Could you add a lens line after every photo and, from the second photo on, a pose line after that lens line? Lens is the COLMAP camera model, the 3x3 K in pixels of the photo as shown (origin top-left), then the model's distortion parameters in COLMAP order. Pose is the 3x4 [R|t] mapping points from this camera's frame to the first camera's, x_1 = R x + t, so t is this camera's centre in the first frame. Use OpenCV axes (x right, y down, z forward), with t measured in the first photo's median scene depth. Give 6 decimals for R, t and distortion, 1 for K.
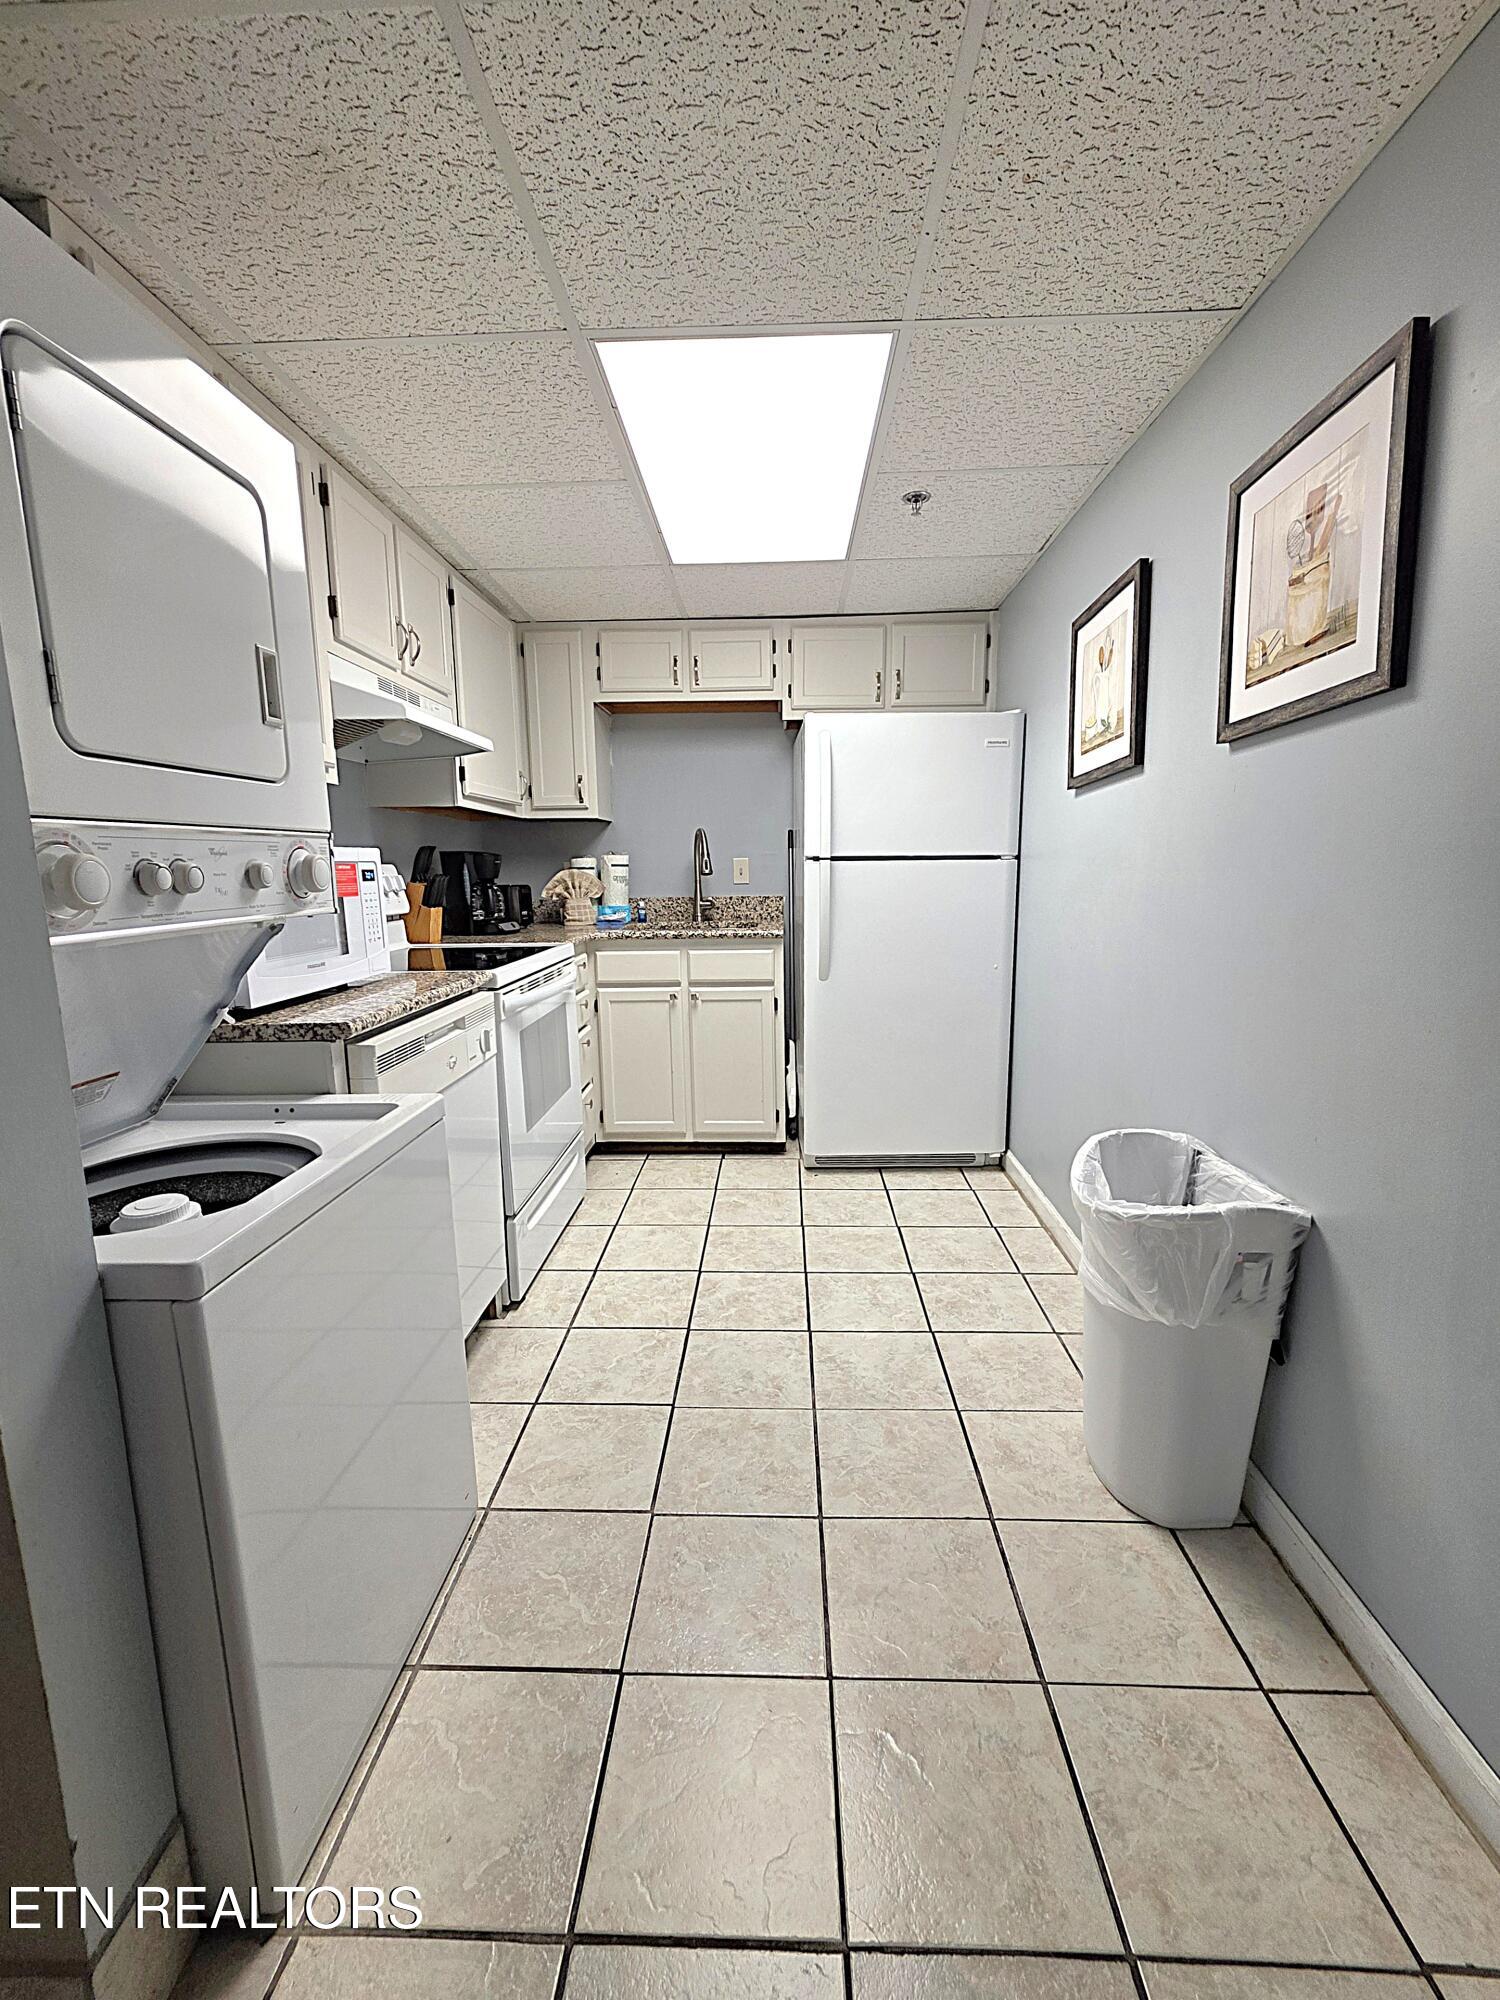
lens RADIAL K [[802.9, 0, 758.8], [0, 802.9, 999.3], [0, 0, 1]] dist [0.002202, 0.000049]
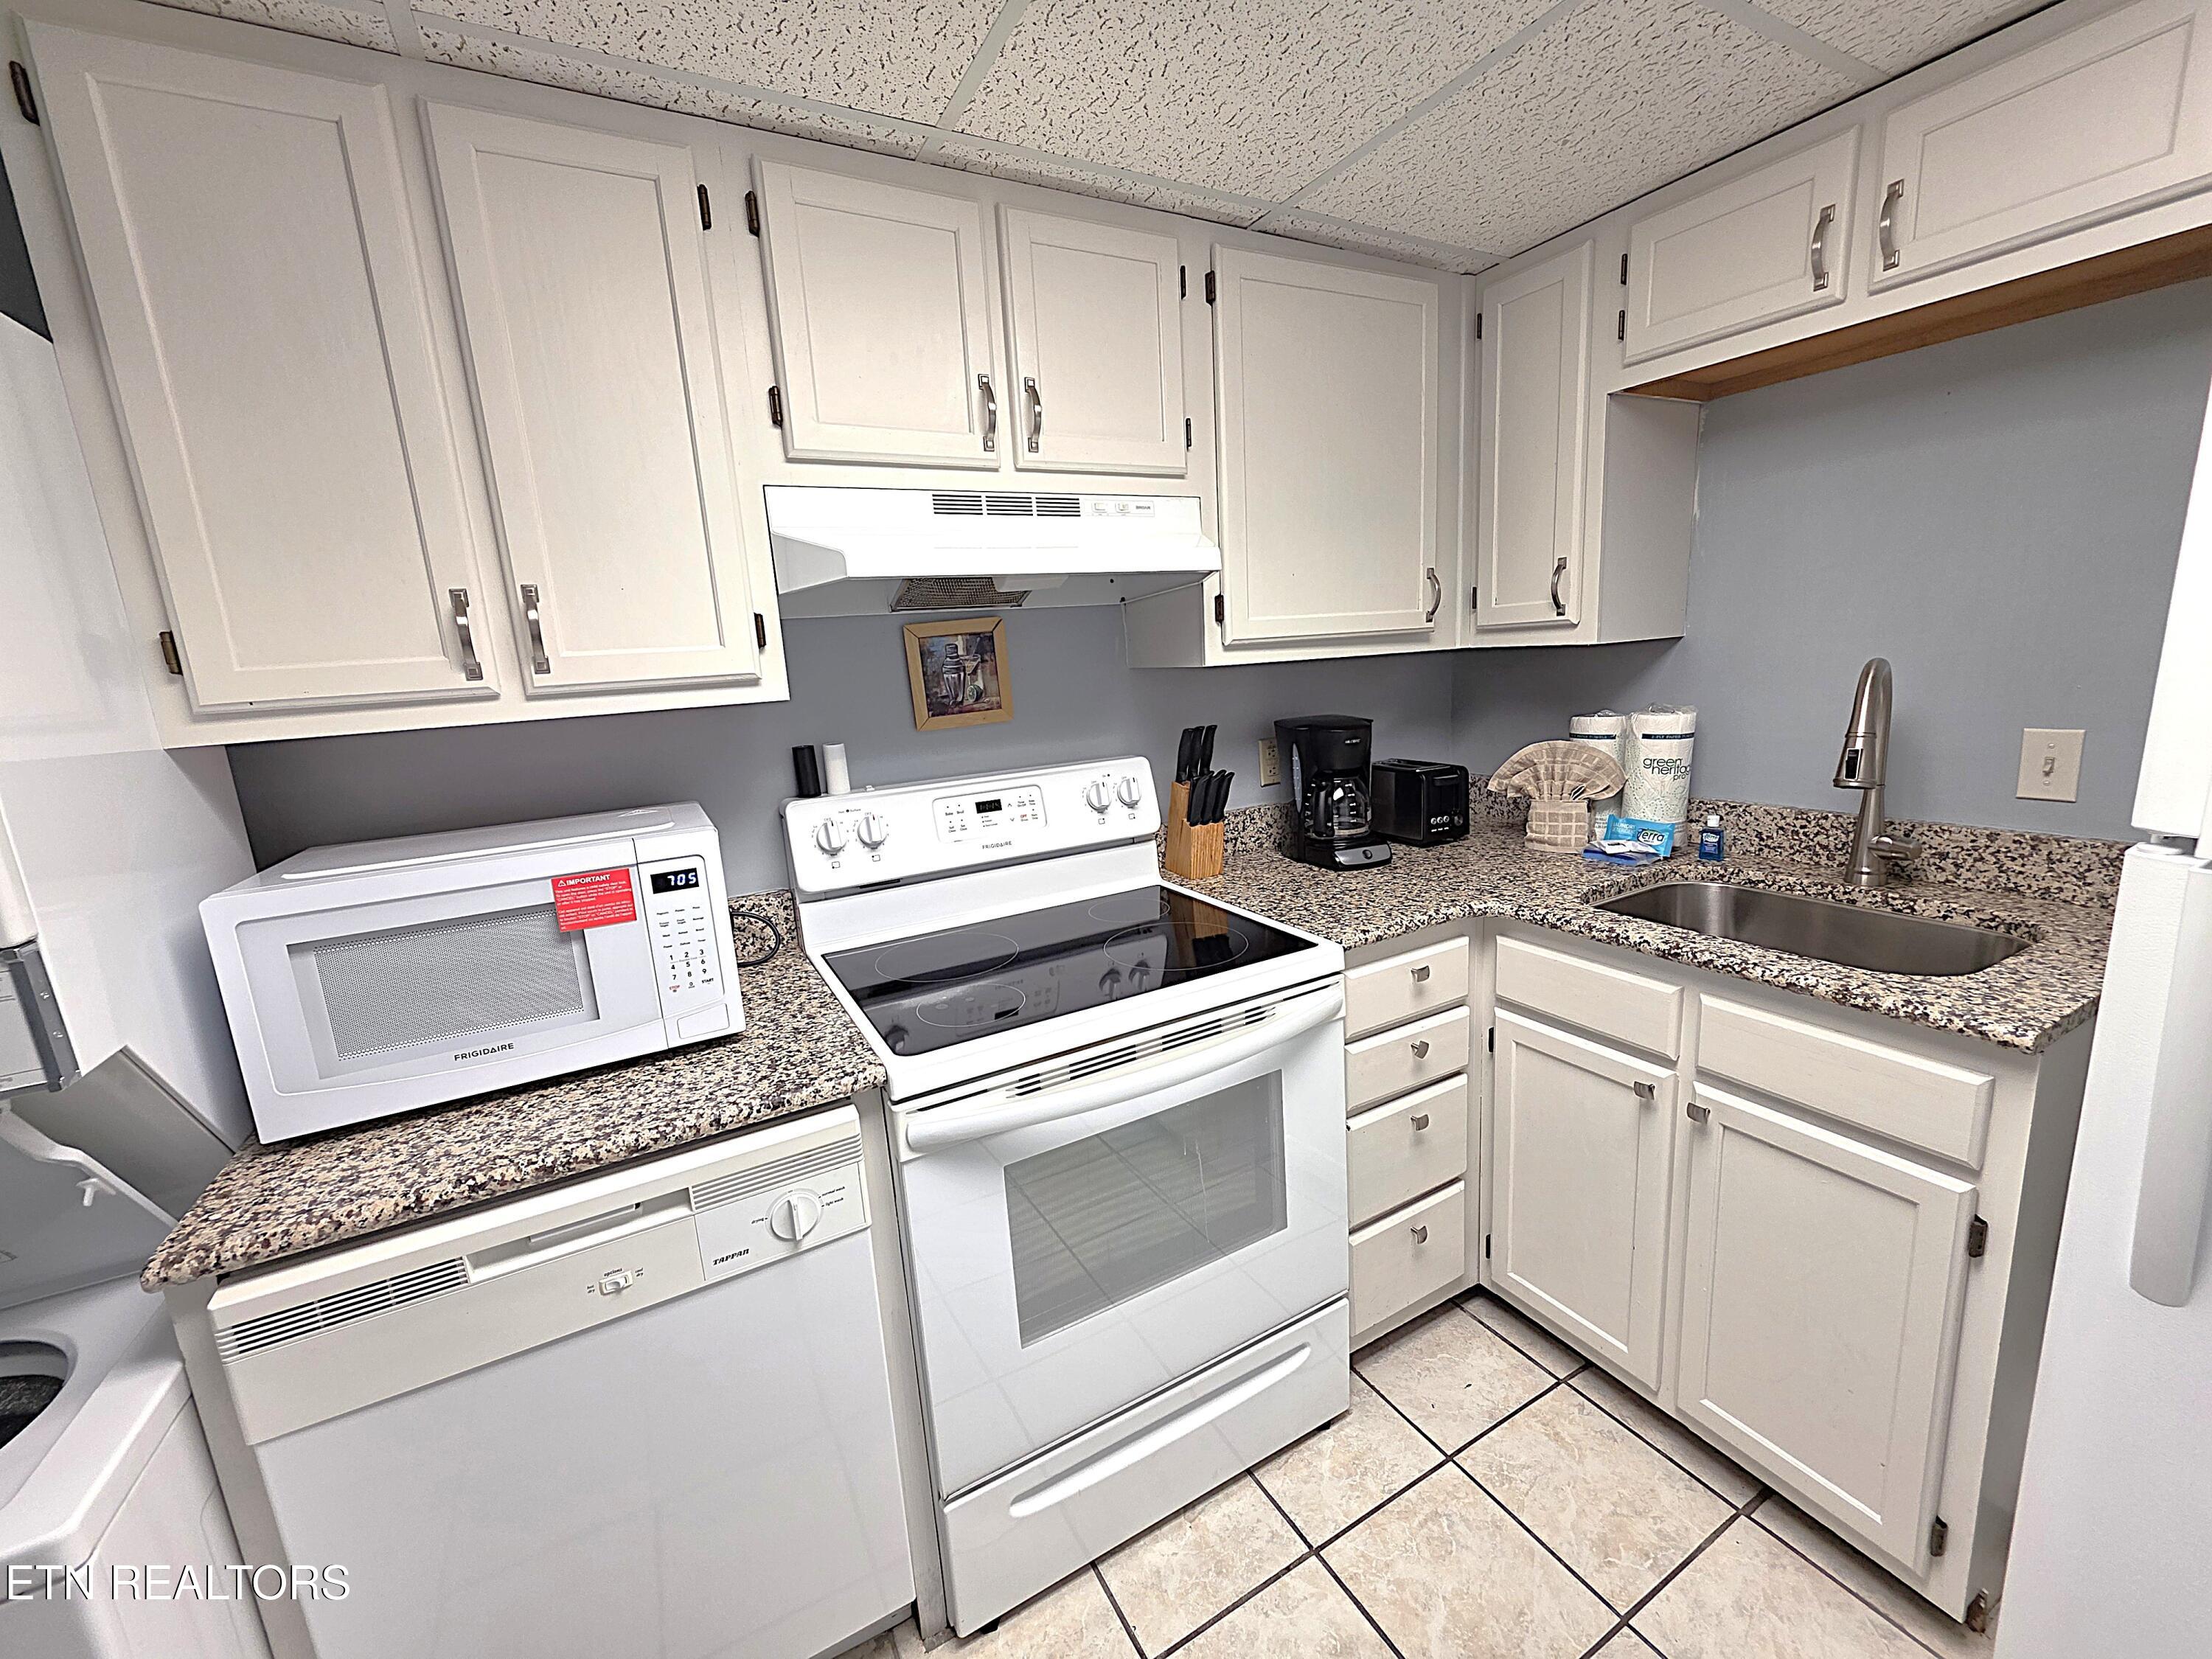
lens RADIAL K [[888.0, 0, 1118.4], [0, 888.0, 820.9], [0, 0, 1]] dist [0.002202, 0.000049]
pose [[0.509582, 0.147757, -0.847640, 0.122901], [-0.092018, 0.988853, 0.117054, -0.167418], [0.855487, 0.018350, 0.517498, 0.519470]]
